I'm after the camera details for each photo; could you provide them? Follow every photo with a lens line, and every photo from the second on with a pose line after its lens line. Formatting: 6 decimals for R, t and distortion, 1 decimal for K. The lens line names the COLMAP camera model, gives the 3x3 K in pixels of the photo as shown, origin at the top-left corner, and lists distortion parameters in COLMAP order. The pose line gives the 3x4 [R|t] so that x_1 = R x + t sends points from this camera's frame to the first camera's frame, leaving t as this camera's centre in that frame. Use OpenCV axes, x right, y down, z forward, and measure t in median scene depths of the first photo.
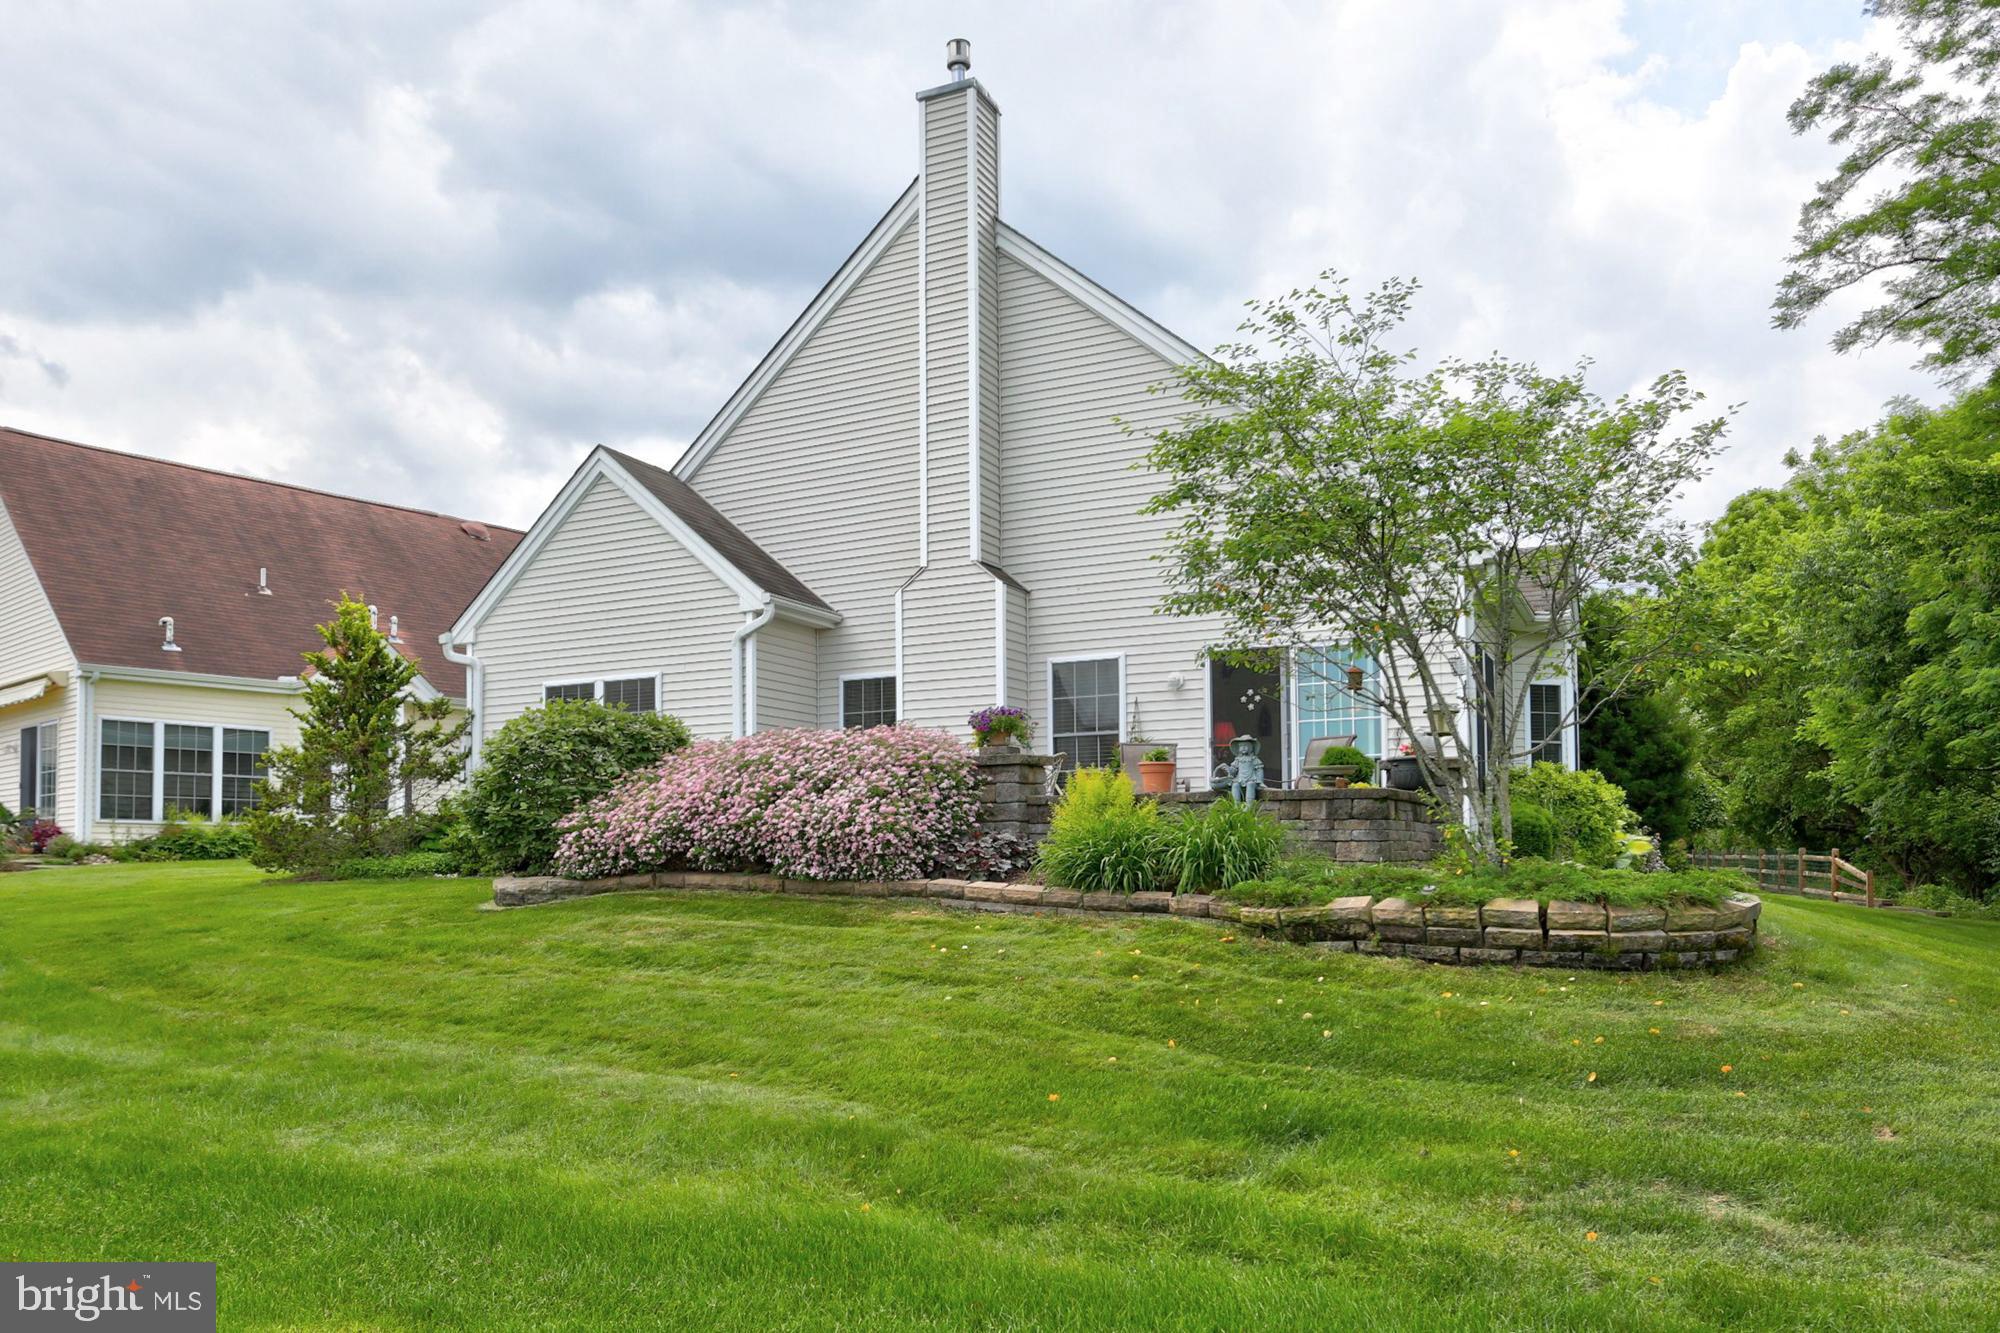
lens RADIAL K [[1130.8, 0, 1002.9], [0, 1130.8, 668.9], [0, 0, 1]] dist [-0.033128, 0.030496]
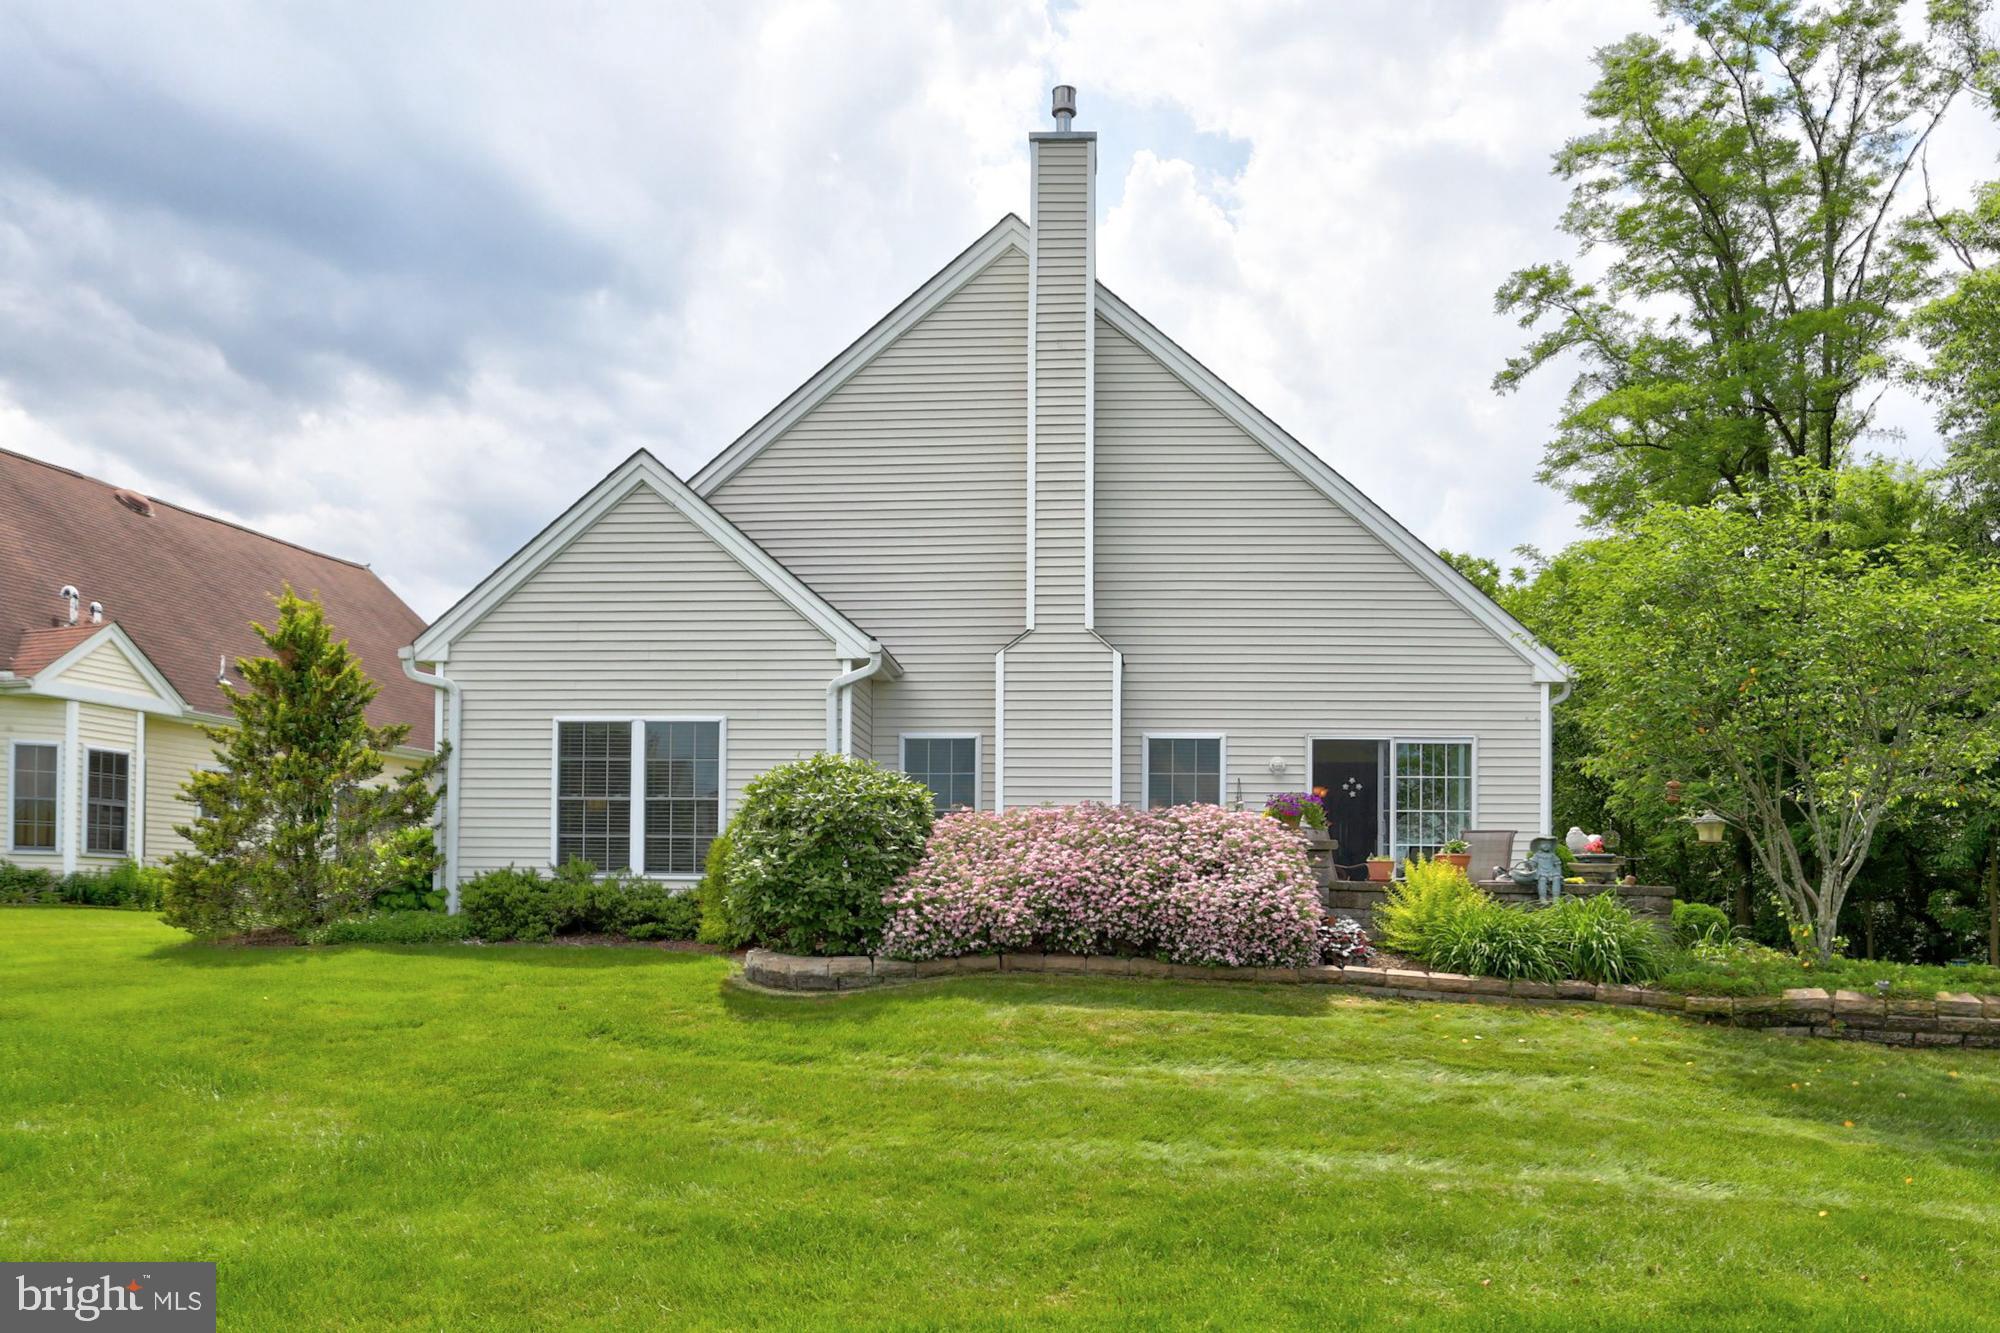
lens RADIAL K [[1137.3, 0, 1000.0], [0, 1137.3, 747.2], [0, 0, 1]] dist [-0.024009, 0.002382]
pose [[0.946854, 0.065185, 0.314990, -0.412757], [-0.072623, 0.997288, 0.011921, 0.000611], [-0.313358, -0.034163, 0.949020, 0.085142]]
